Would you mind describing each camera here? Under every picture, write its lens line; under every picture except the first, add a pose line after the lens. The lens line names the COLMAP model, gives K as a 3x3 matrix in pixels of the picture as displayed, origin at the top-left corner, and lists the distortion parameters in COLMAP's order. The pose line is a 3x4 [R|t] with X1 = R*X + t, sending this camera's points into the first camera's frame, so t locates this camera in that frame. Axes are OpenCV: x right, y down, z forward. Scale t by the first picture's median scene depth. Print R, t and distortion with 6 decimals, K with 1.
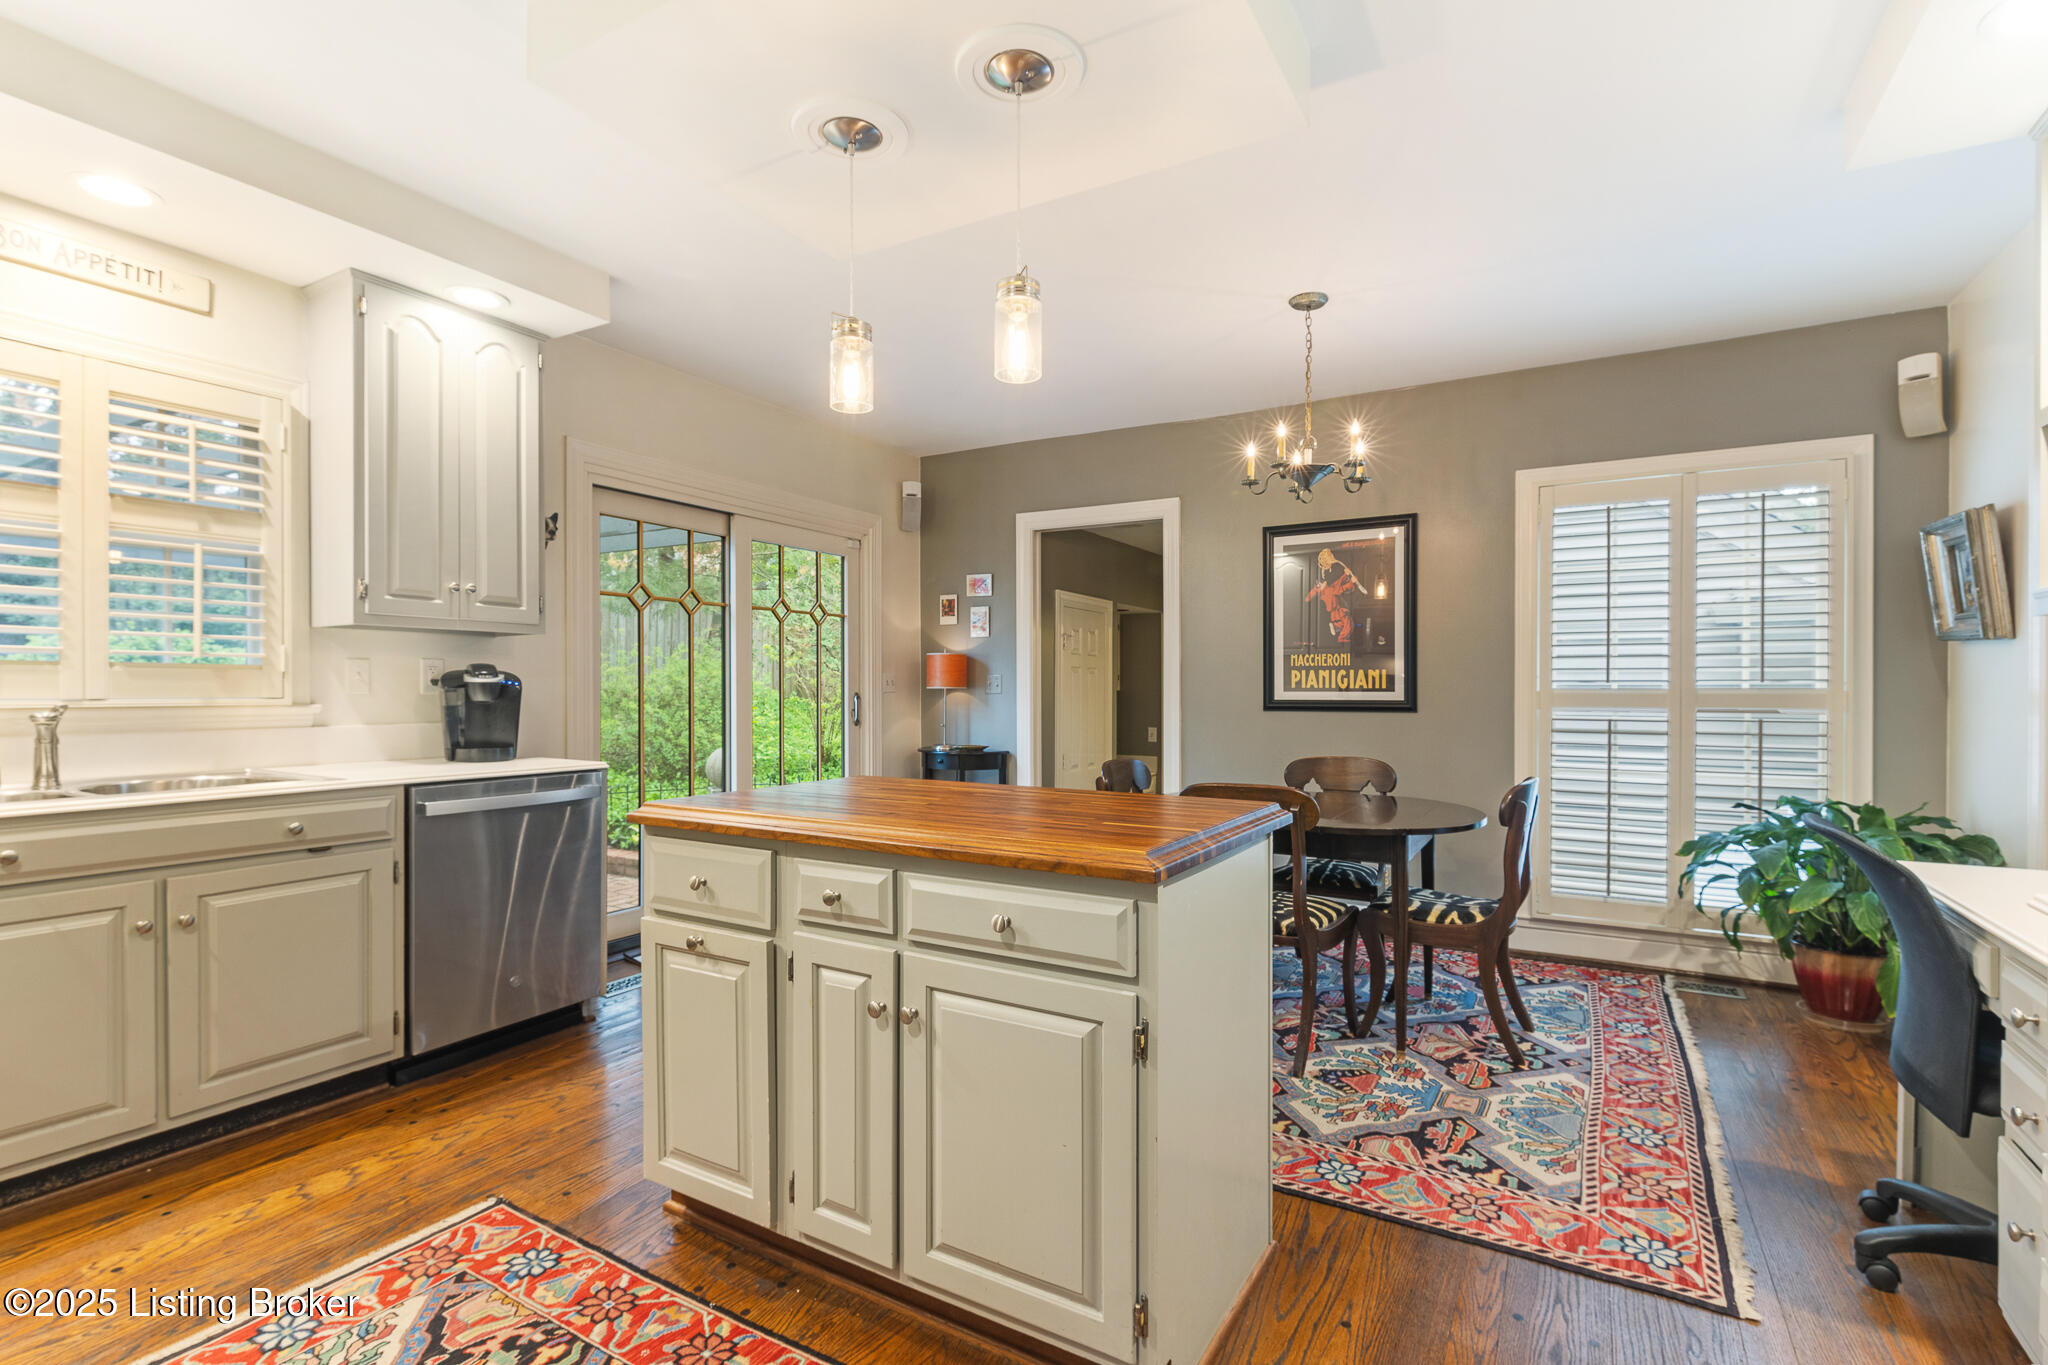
lens RADIAL K [[970.5, 0, 1018.1], [0, 970.5, 675.6], [0, 0, 1]] dist [0.018773, -0.013813]
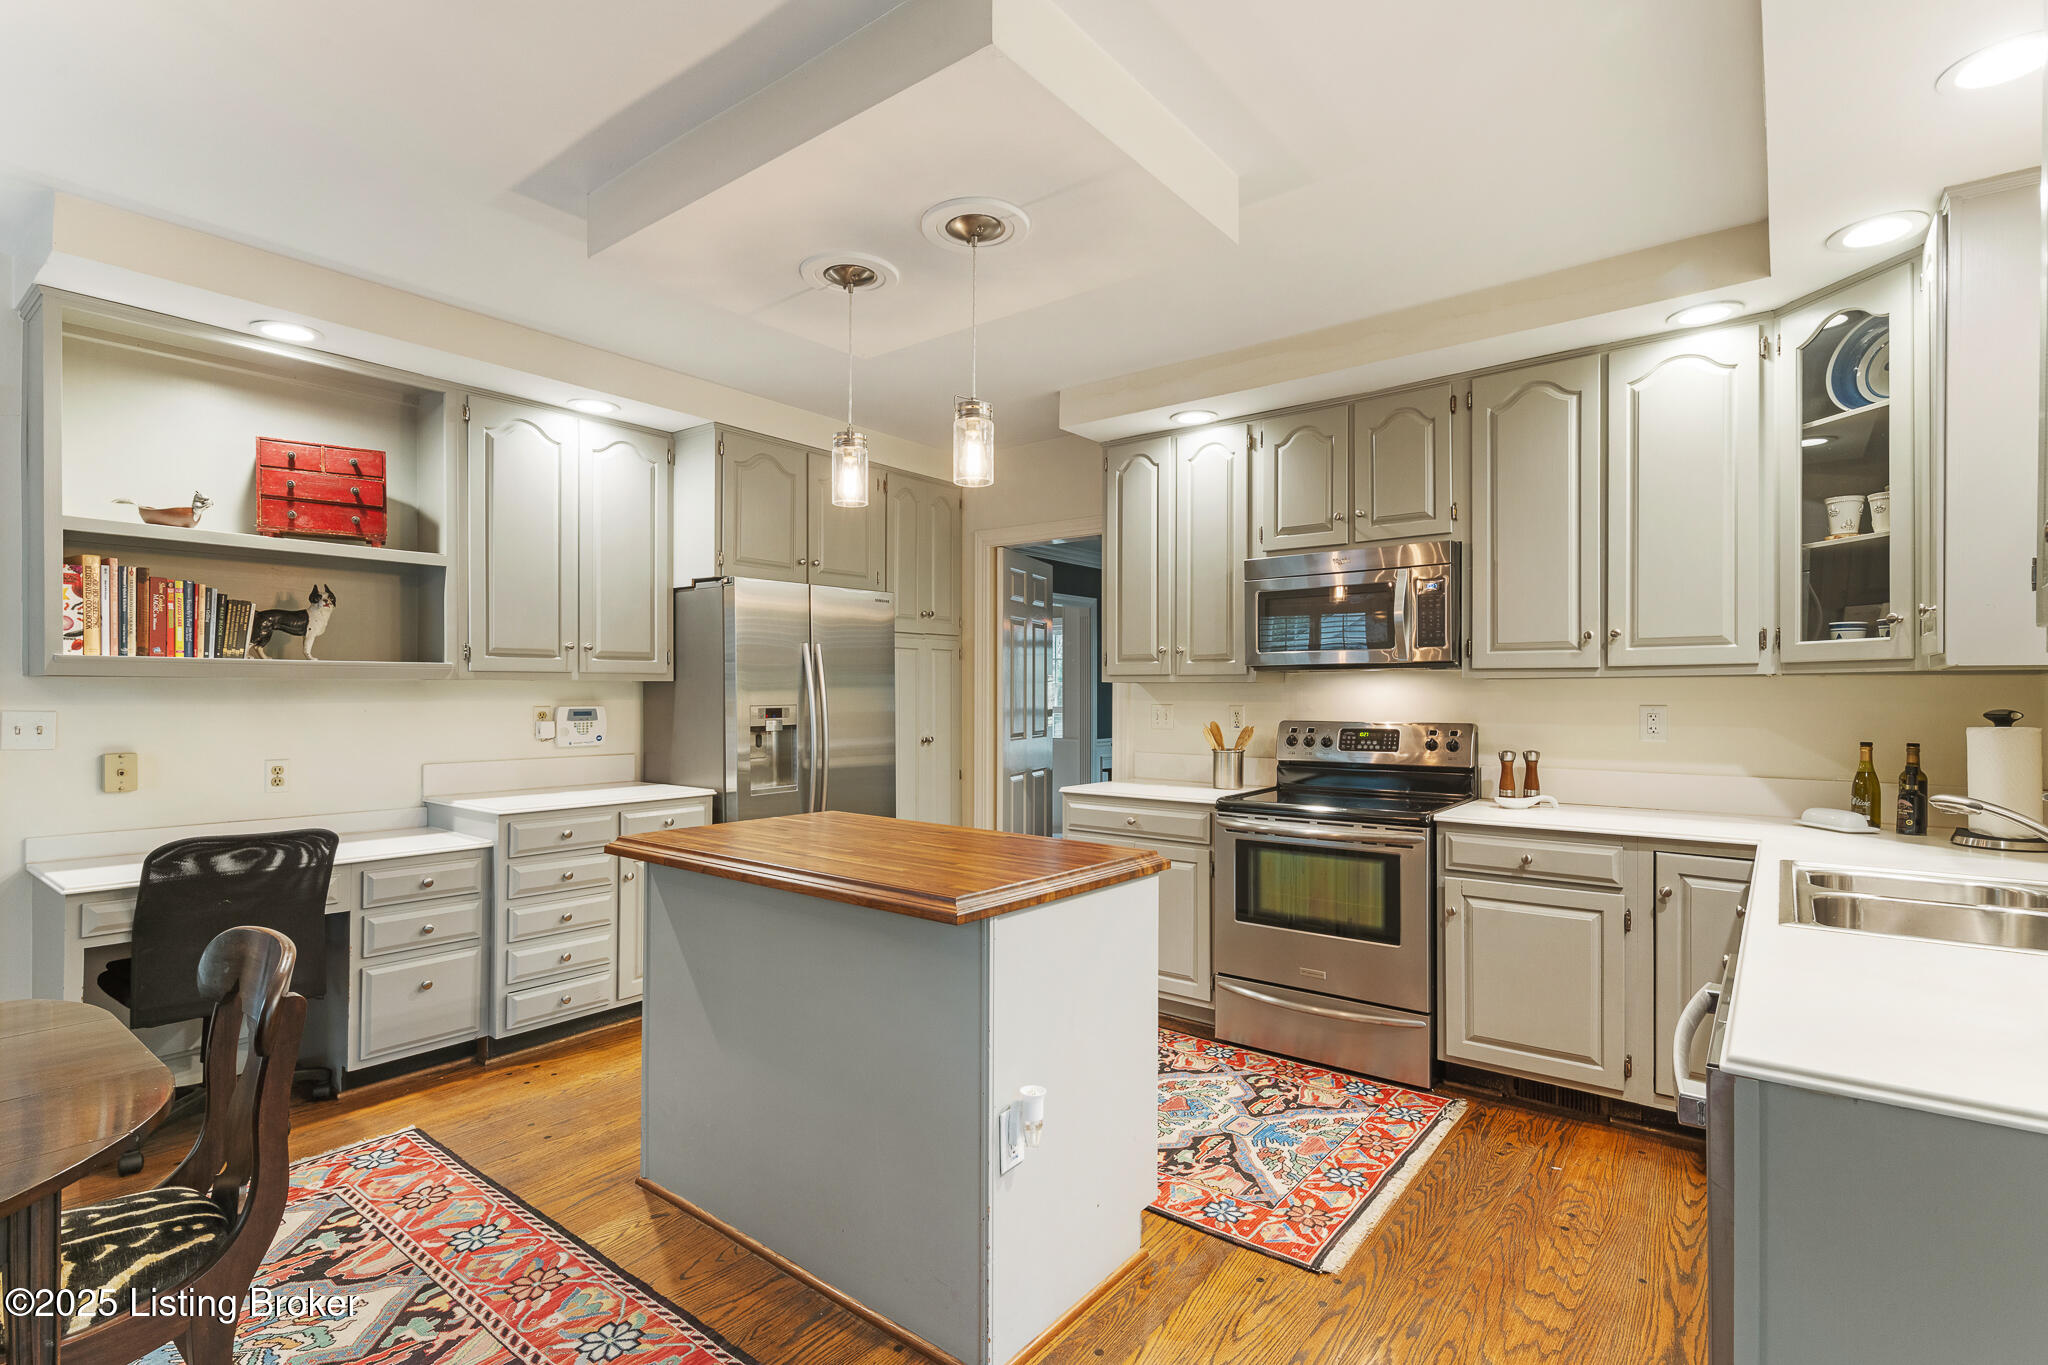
lens RADIAL K [[970.5, 0, 1018.1], [0, 970.5, 675.6], [0, 0, 1]] dist [0.018773, -0.013813]
pose [[-0.991511, -0.007033, 0.129831, -0.371854], [-0.010916, 0.999514, -0.029215, -0.035769], [-0.129562, -0.030385, -0.991106, 2.145863]]
